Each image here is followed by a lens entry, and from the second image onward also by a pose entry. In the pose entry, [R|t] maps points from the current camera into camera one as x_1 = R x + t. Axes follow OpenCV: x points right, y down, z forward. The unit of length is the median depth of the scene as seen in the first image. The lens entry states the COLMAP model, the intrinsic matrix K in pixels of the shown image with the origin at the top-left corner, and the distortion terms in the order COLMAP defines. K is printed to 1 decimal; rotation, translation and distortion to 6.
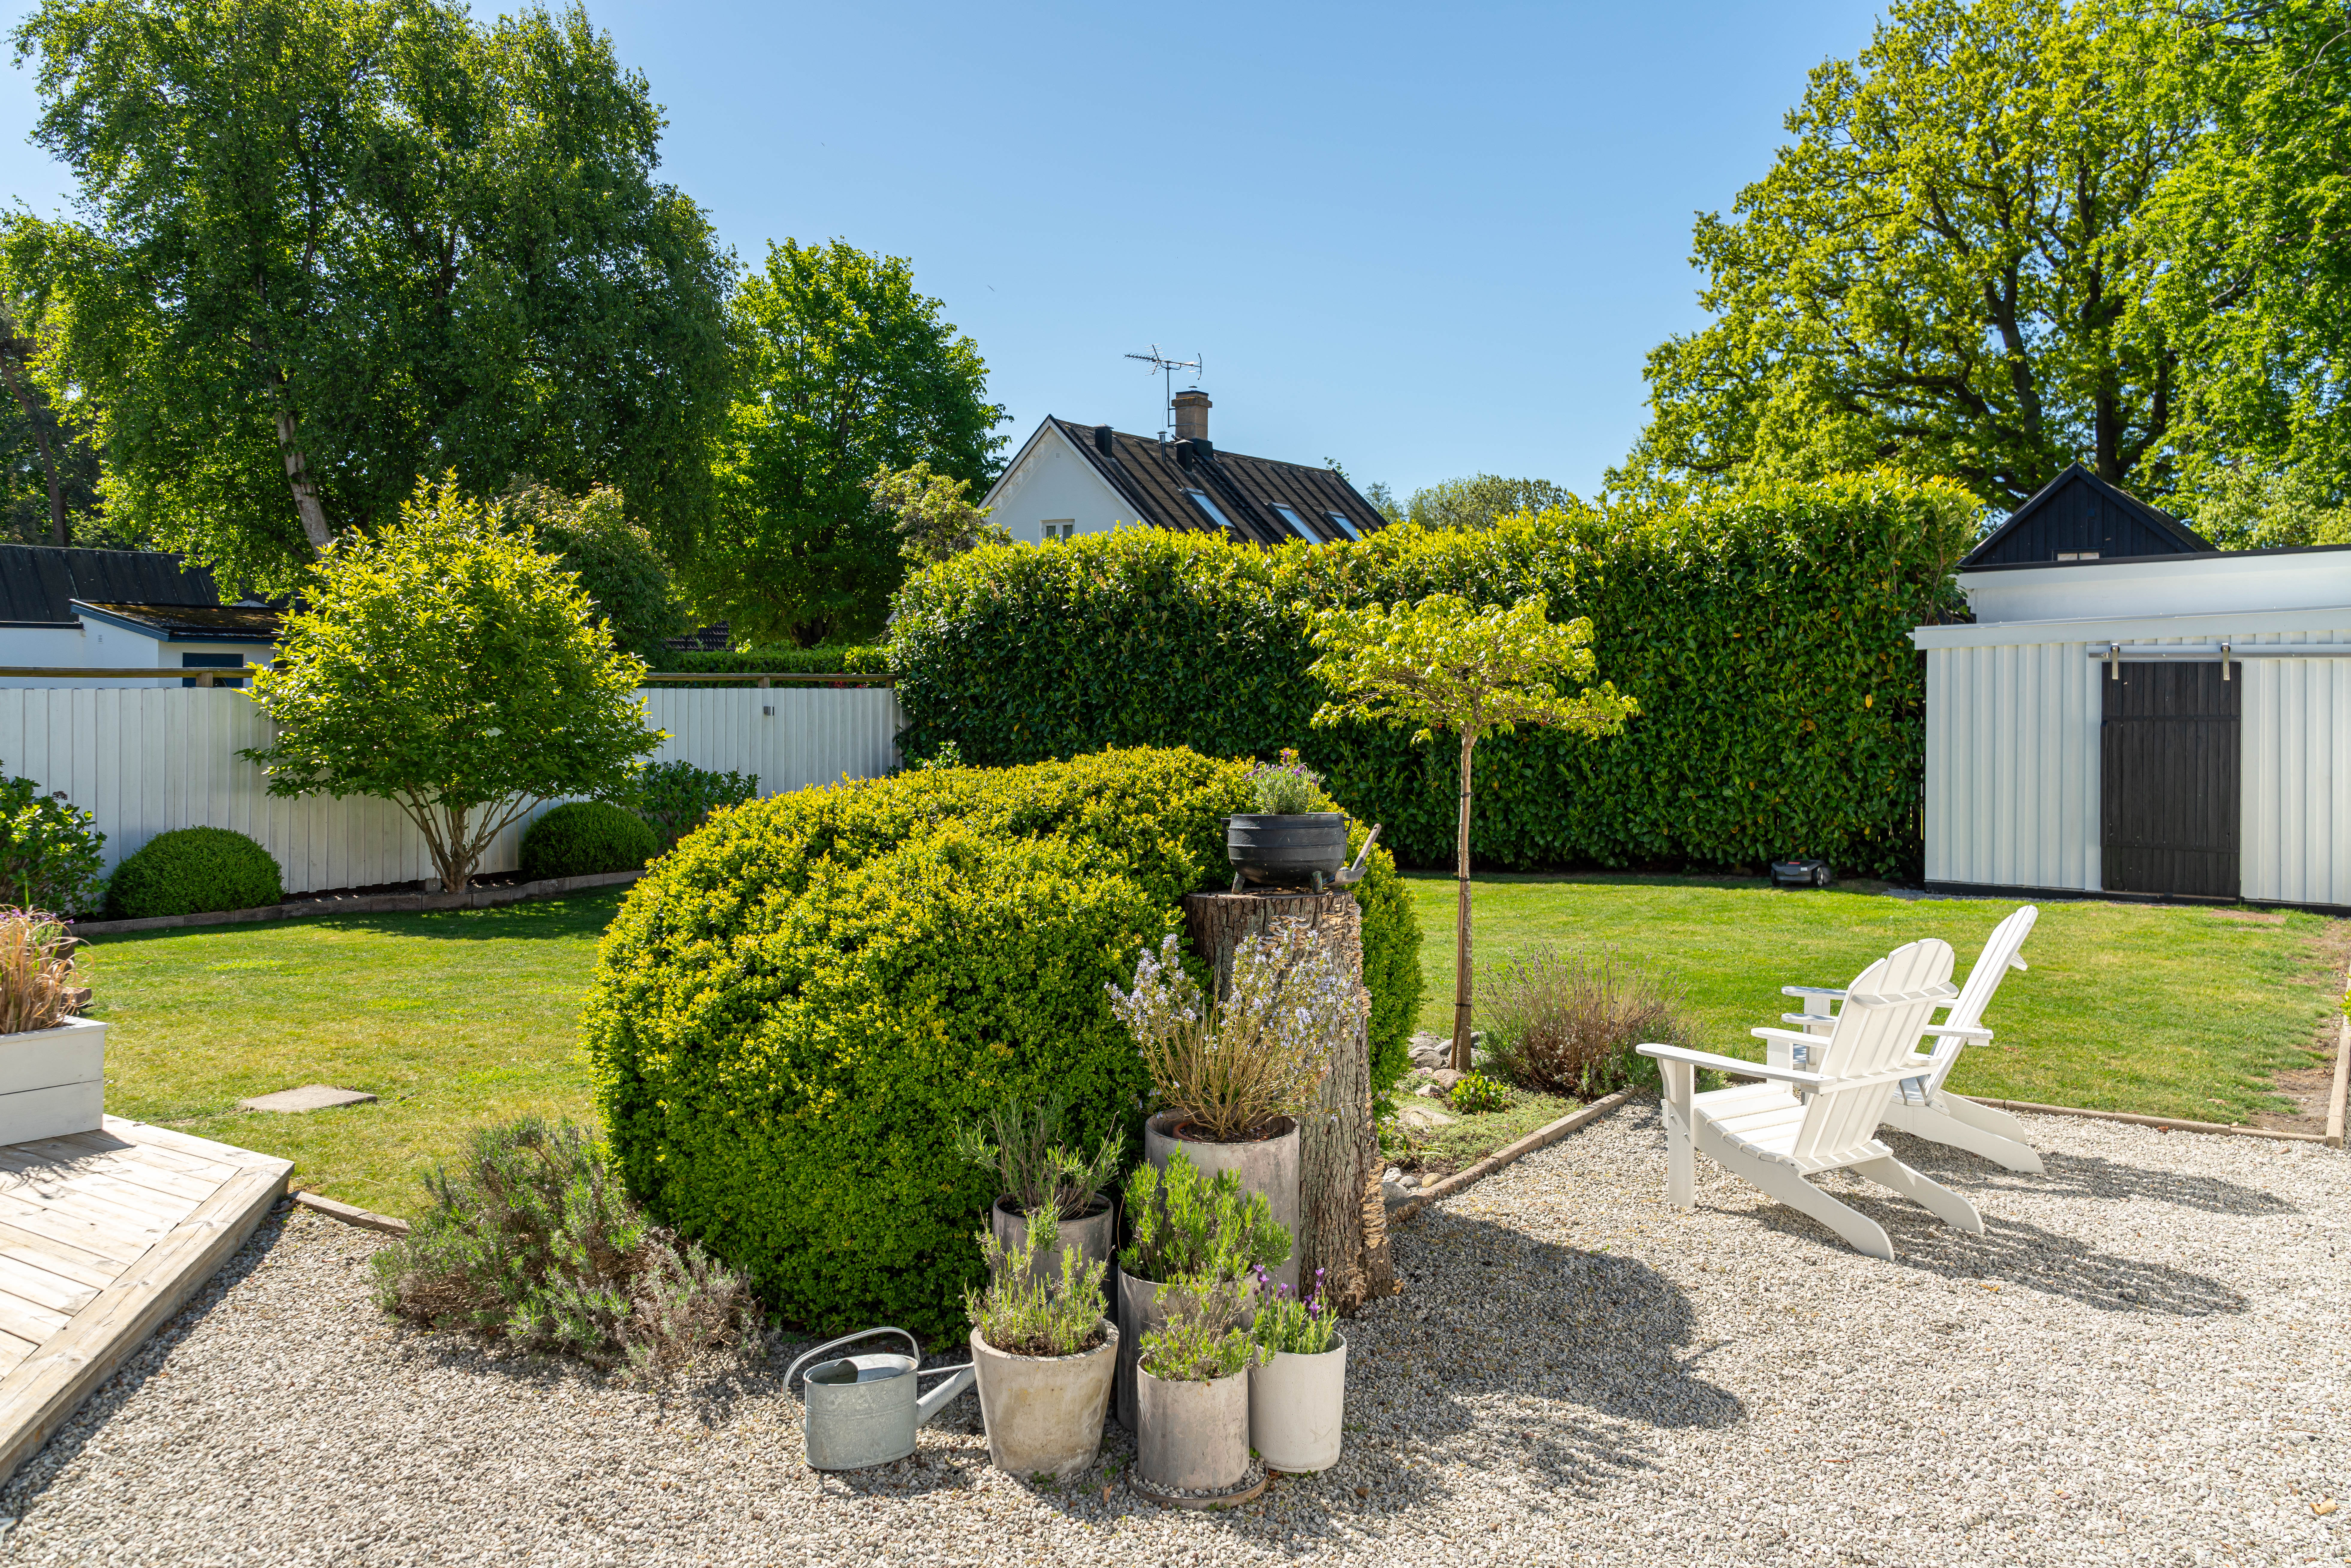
lens RADIAL K [[1892.2, 0, 1185.5], [0, 1892.2, 663.5], [0, 0, 1]] dist [0.003714, -0.015446]
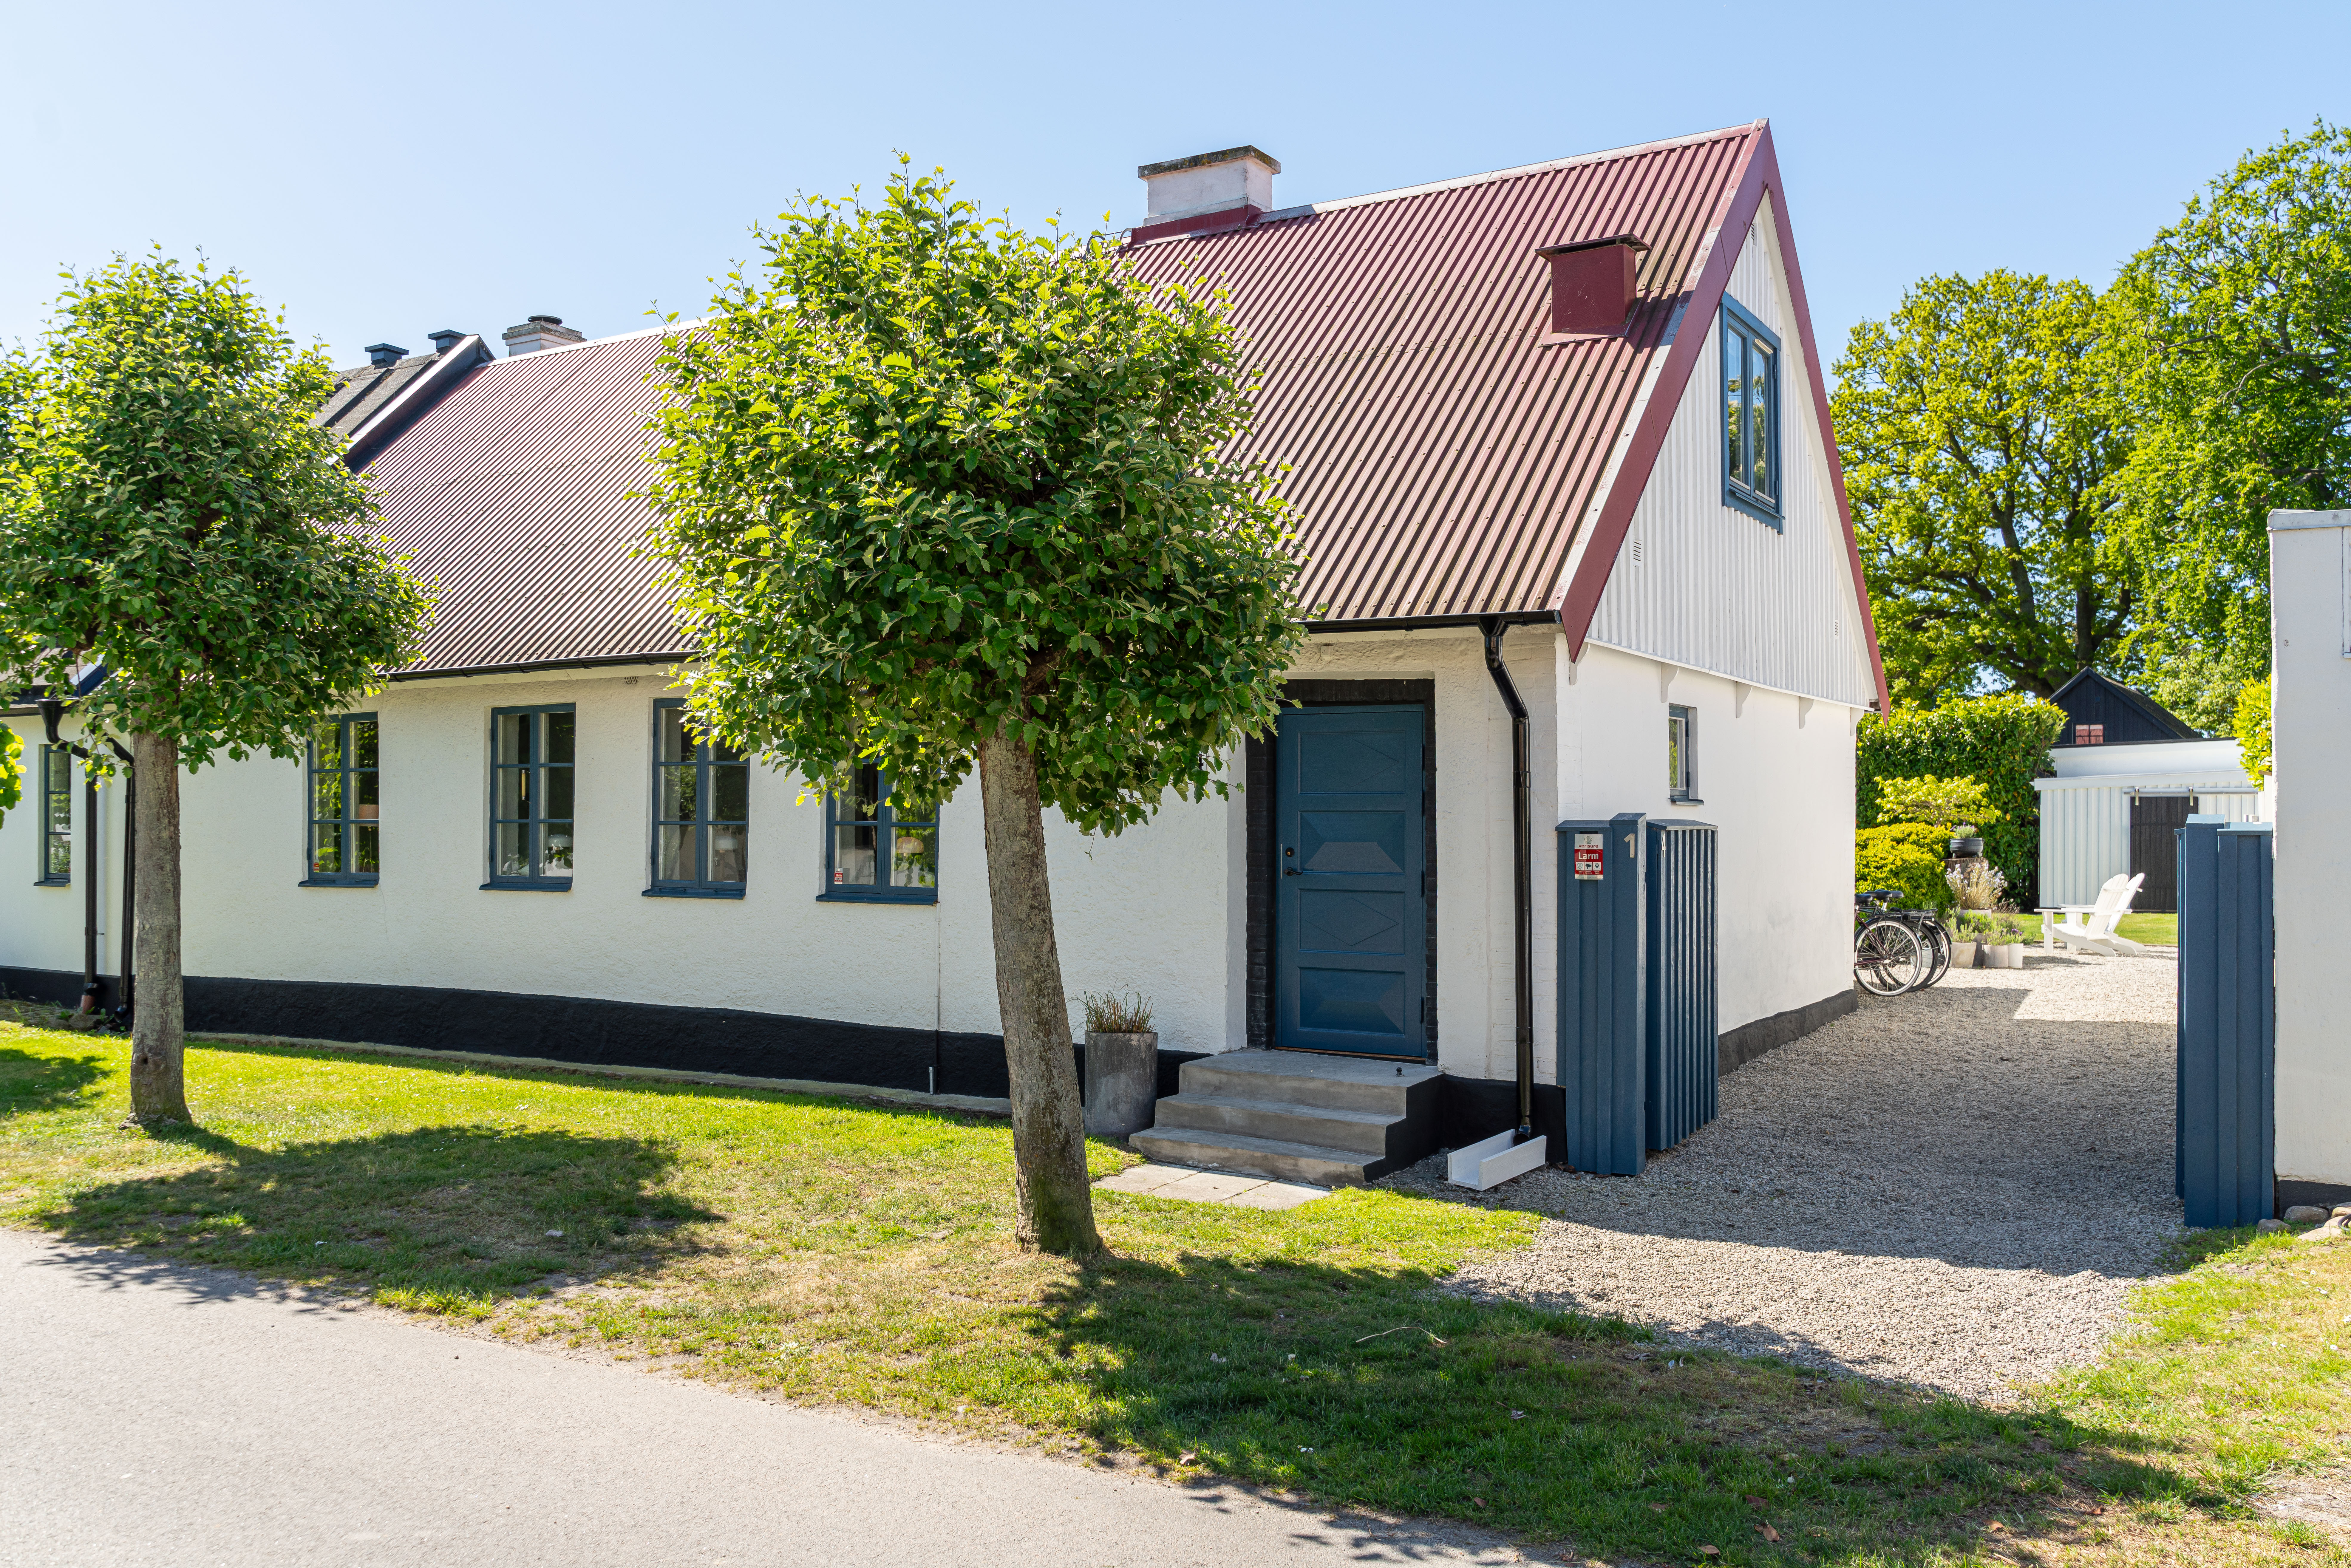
lens RADIAL K [[1892.2, 0, 1174.9], [0, 1892.2, 792.5], [0, 0, 1]] dist [0.003714, -0.015446]
pose [[0.999801, -0.002903, 0.019732, -0.174260], [0.002917, 0.999996, -0.000688, -0.001966], [-0.019730, 0.000745, 0.999805, -0.303851]]
